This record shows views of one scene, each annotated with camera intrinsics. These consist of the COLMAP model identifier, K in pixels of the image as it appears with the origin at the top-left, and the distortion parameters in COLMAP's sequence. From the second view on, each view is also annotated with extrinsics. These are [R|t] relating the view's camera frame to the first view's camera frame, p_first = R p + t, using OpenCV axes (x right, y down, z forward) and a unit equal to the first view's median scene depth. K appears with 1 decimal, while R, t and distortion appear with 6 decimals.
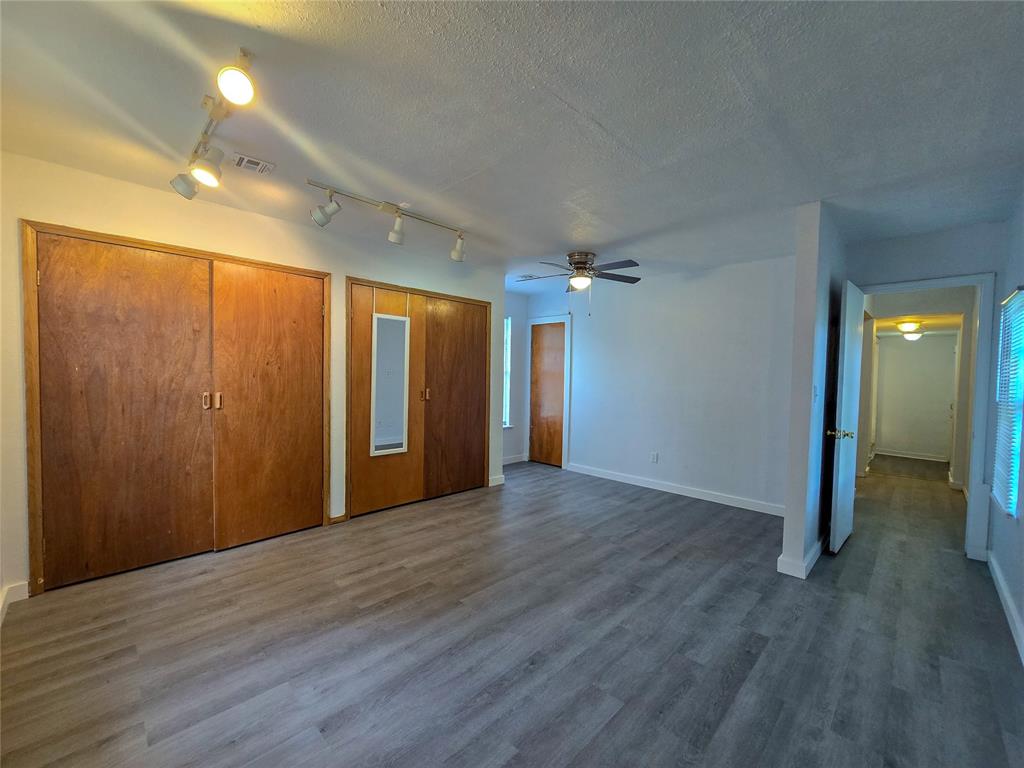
lens RADIAL K [[419.1, 0, 508.5], [0, 419.1, 387.4], [0, 0, 1]] dist [-0.000586, -0.002196]
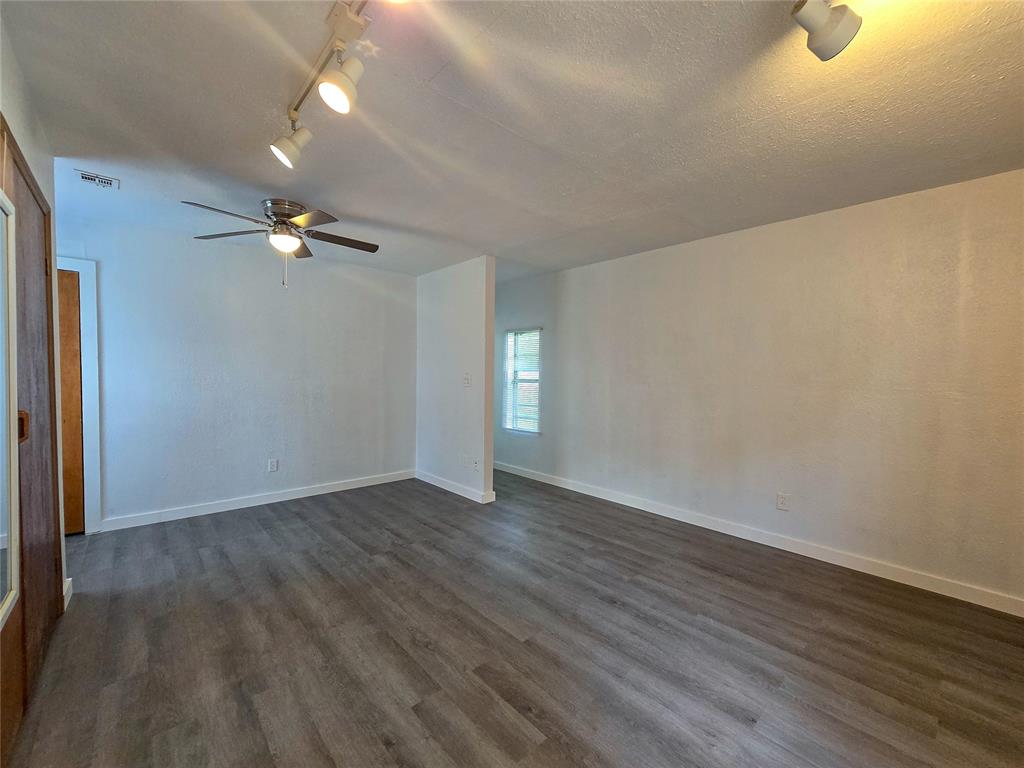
lens RADIAL K [[419.1, 0, 508.5], [0, 419.1, 387.4], [0, 0, 1]] dist [-0.000586, -0.002196]
pose [[0.060545, -0.052594, 0.996779, -0.908064], [0.022846, 0.998422, 0.051293, -0.044188], [-0.997904, 0.019667, 0.061651, 0.942197]]
